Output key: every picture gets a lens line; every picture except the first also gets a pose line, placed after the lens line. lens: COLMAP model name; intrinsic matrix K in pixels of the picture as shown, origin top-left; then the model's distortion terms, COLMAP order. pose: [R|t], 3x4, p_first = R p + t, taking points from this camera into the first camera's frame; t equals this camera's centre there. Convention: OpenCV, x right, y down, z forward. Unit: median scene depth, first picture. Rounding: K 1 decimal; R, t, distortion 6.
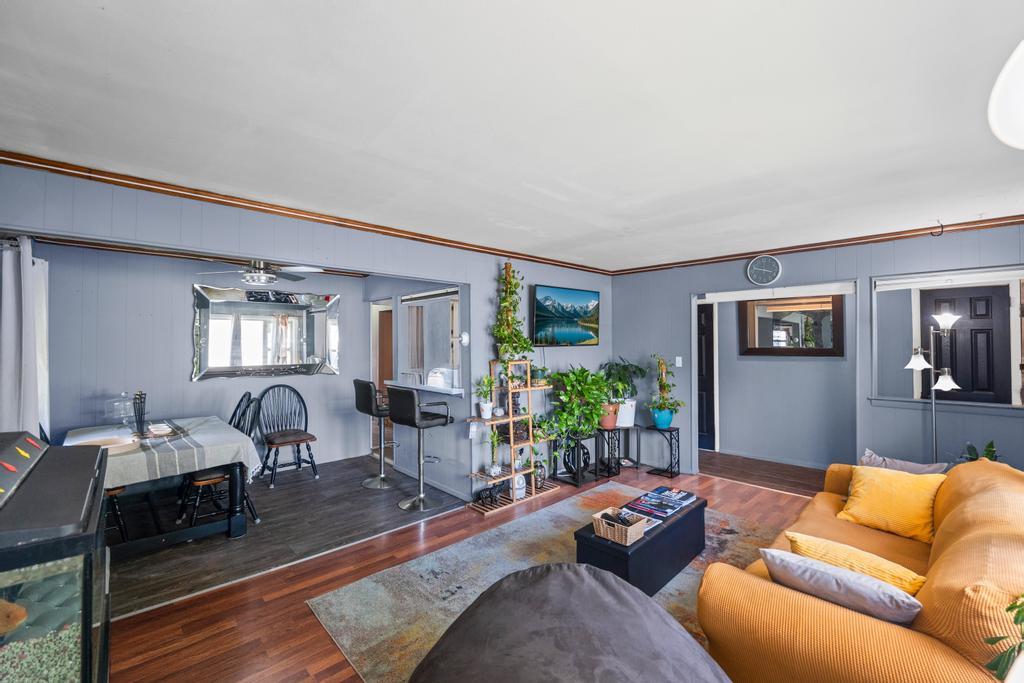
lens RADIAL K [[419.1, 0, 512.0], [0, 419.1, 341.5], [0, 0, 1]] dist [-0.001240, -0.000389]
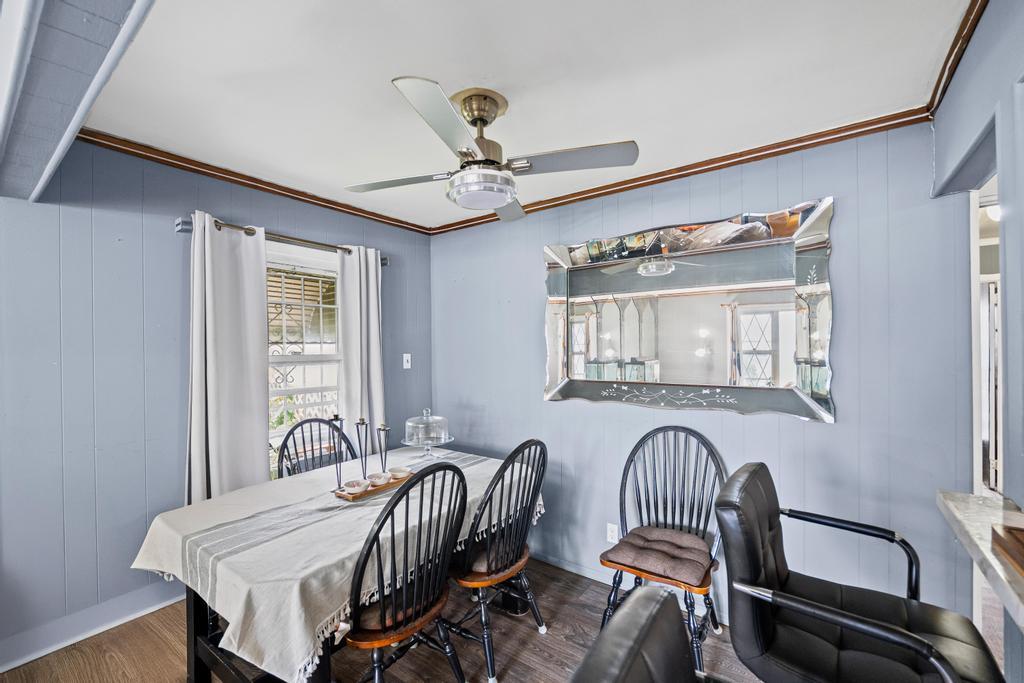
lens RADIAL K [[419.1, 0, 512.0], [0, 419.1, 341.5], [0, 0, 1]] dist [-0.001240, -0.000389]
pose [[0.183758, -0.002350, -0.982969, -0.131881], [0.019949, 0.999800, 0.001339, 0.004842], [0.982769, -0.019855, 0.183768, 0.742976]]
